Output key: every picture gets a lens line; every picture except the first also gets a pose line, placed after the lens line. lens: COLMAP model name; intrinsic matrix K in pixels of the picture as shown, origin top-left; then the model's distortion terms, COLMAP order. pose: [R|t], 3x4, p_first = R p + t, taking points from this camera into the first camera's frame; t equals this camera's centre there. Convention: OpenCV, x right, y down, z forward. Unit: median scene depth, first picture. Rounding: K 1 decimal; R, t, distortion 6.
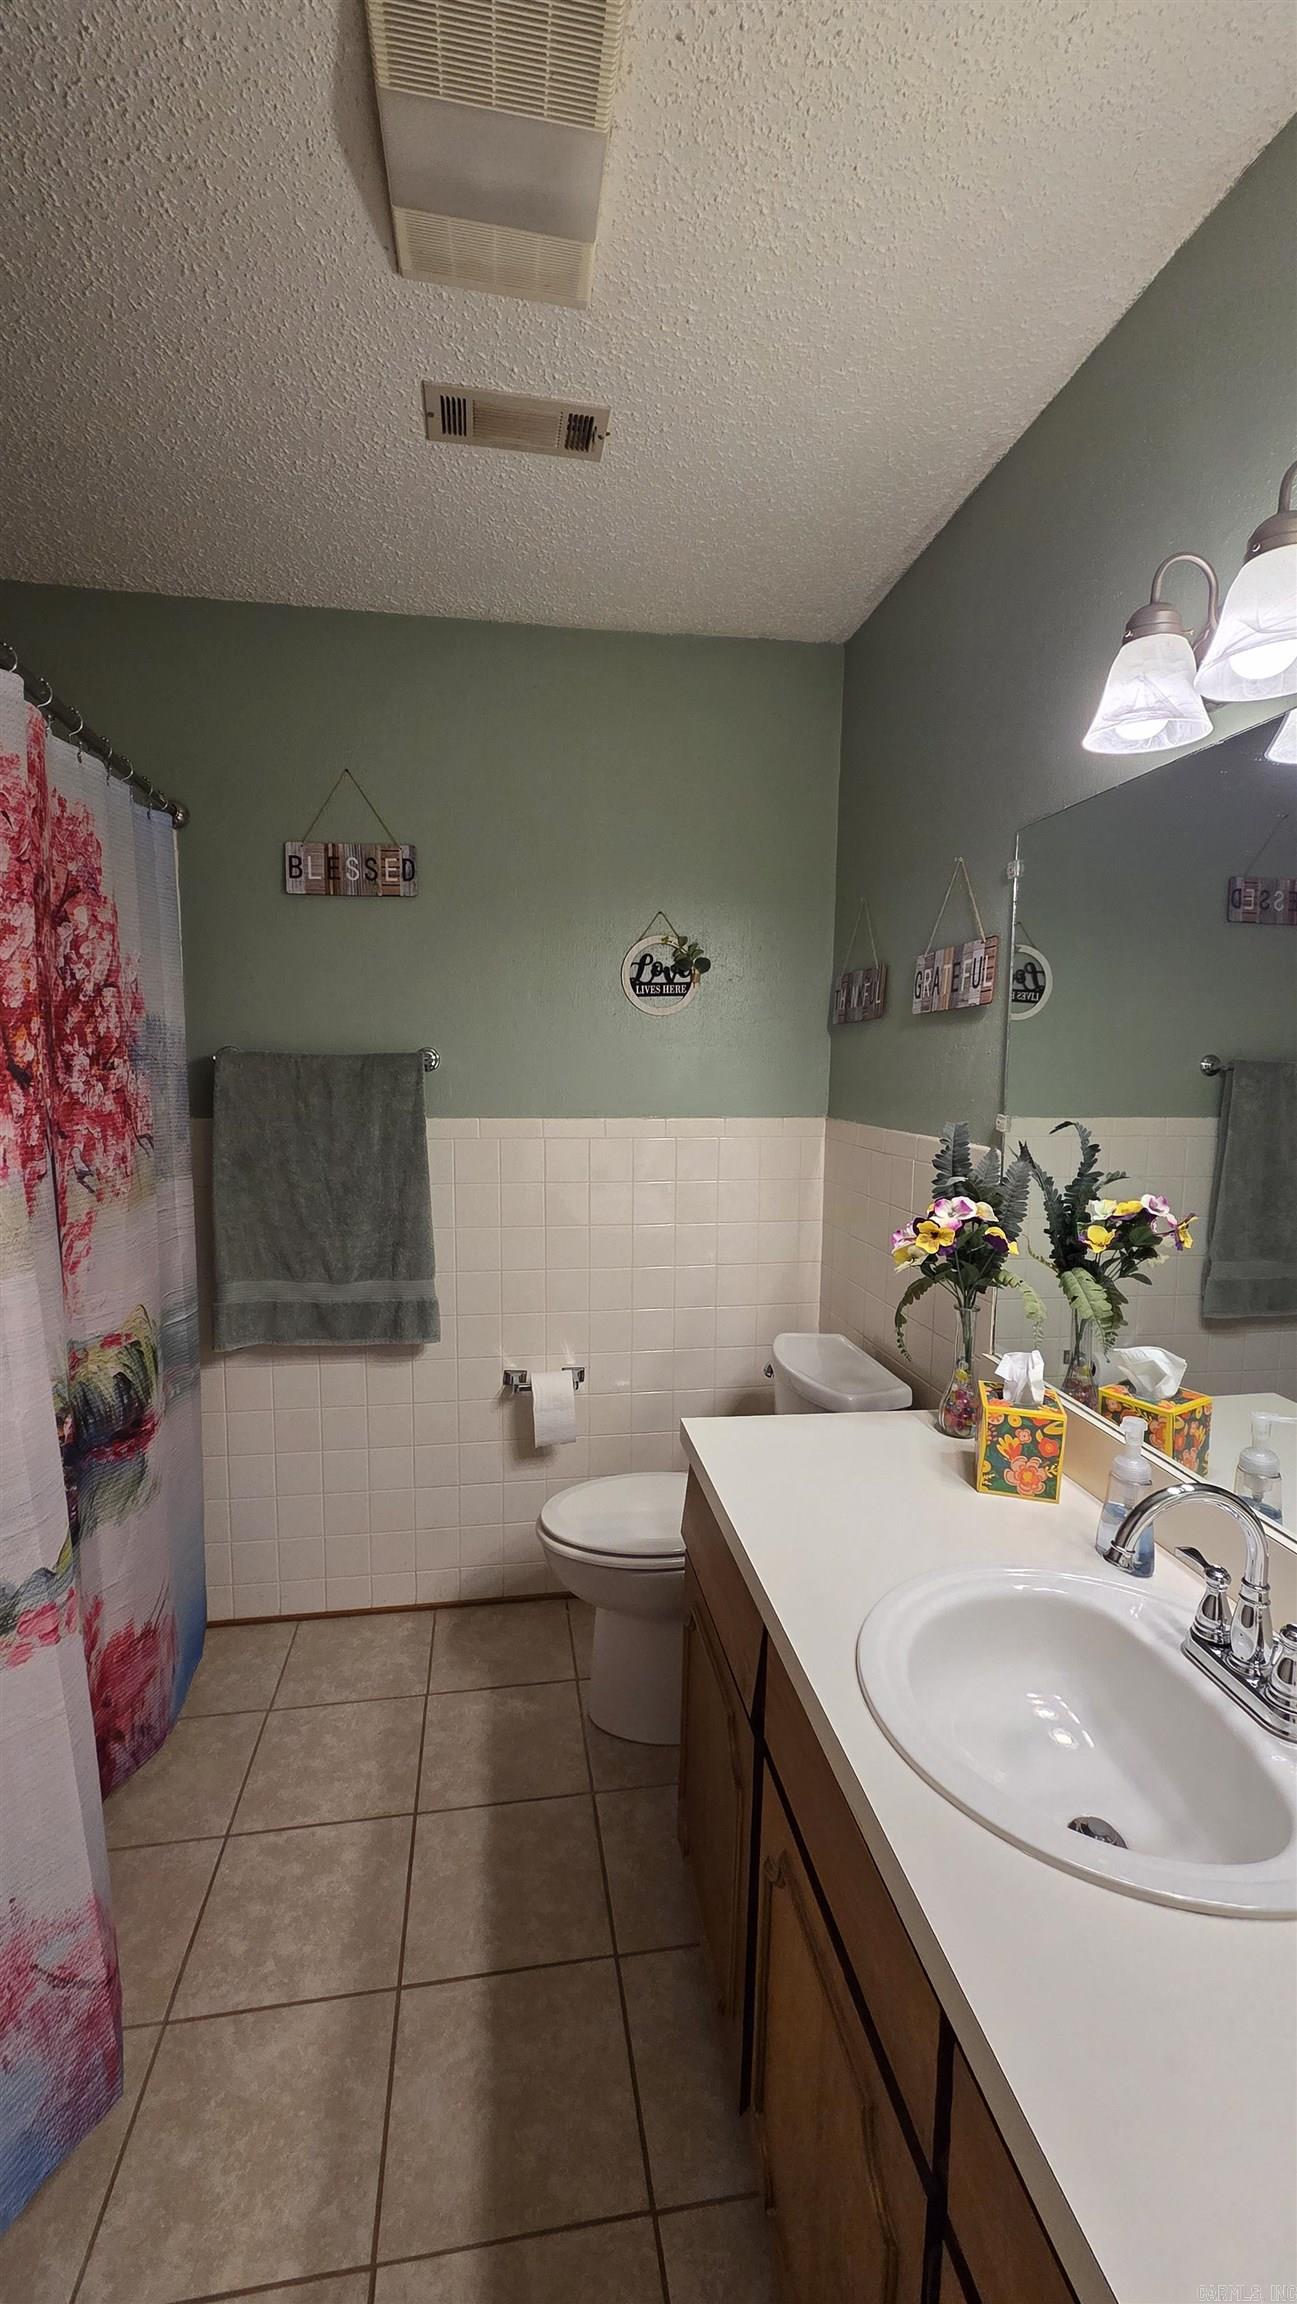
lens RADIAL K [[943.3, 0, 652.9], [0, 943.3, 1156.5], [0, 0, 1]] dist [0.005706, -0.000727]
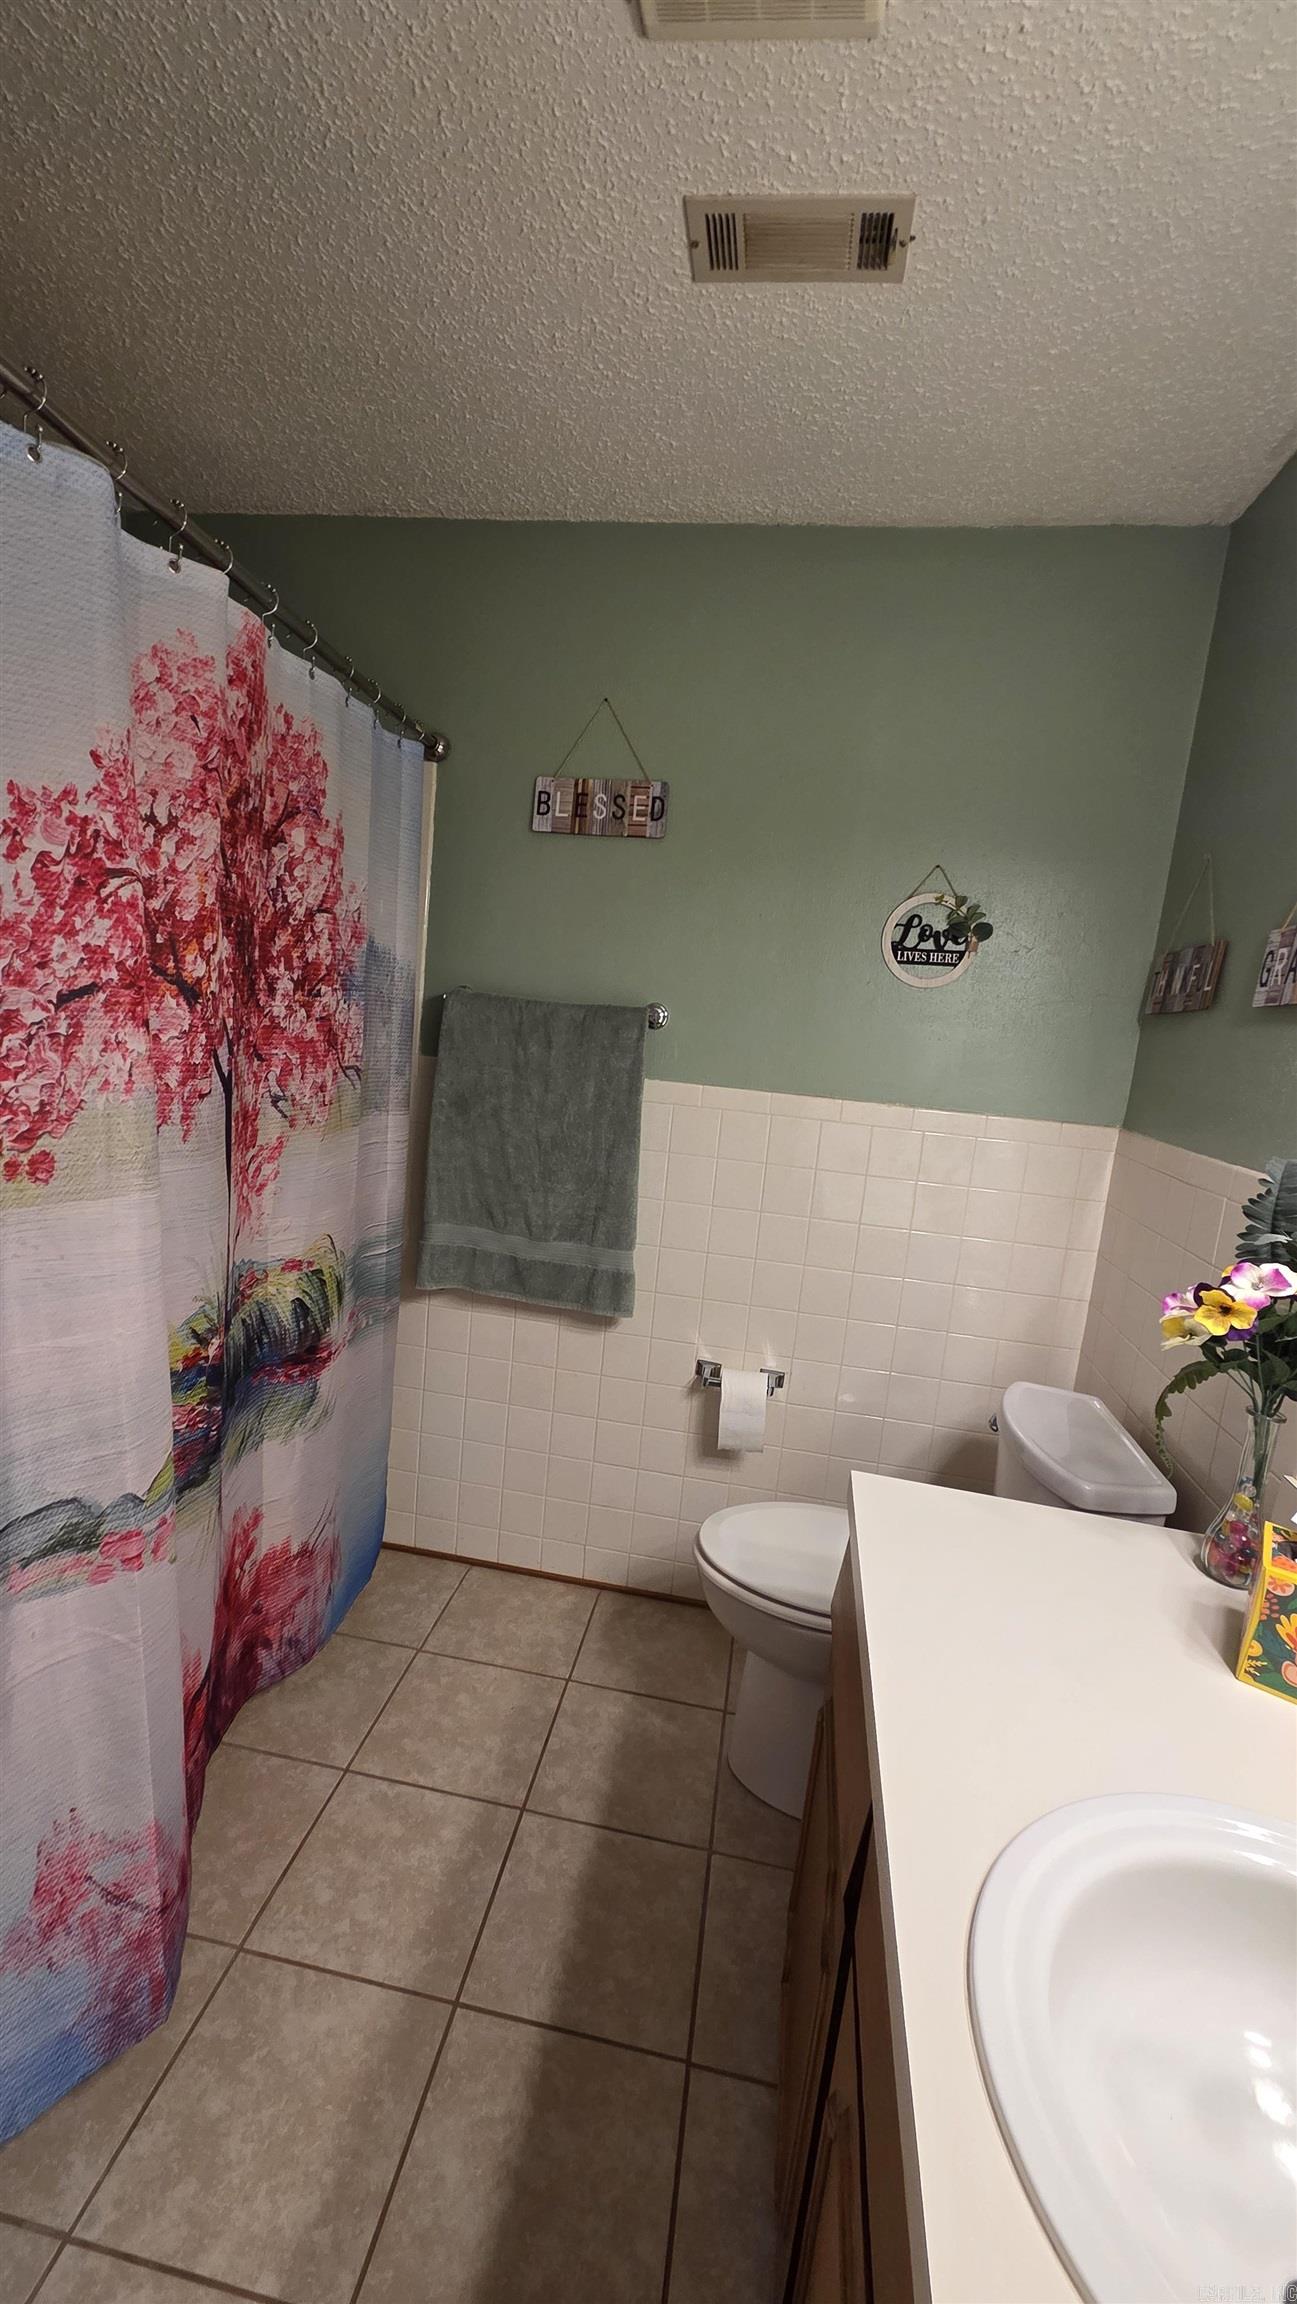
lens RADIAL K [[943.3, 0, 649.1], [0, 943.3, 1157.7], [0, 0, 1]] dist [0.005706, -0.000727]
pose [[0.944634, 0.127993, -0.302132, 0.074352], [-0.118430, 0.991711, 0.049843, -0.014318], [0.306007, -0.011302, 0.951962, 0.154675]]
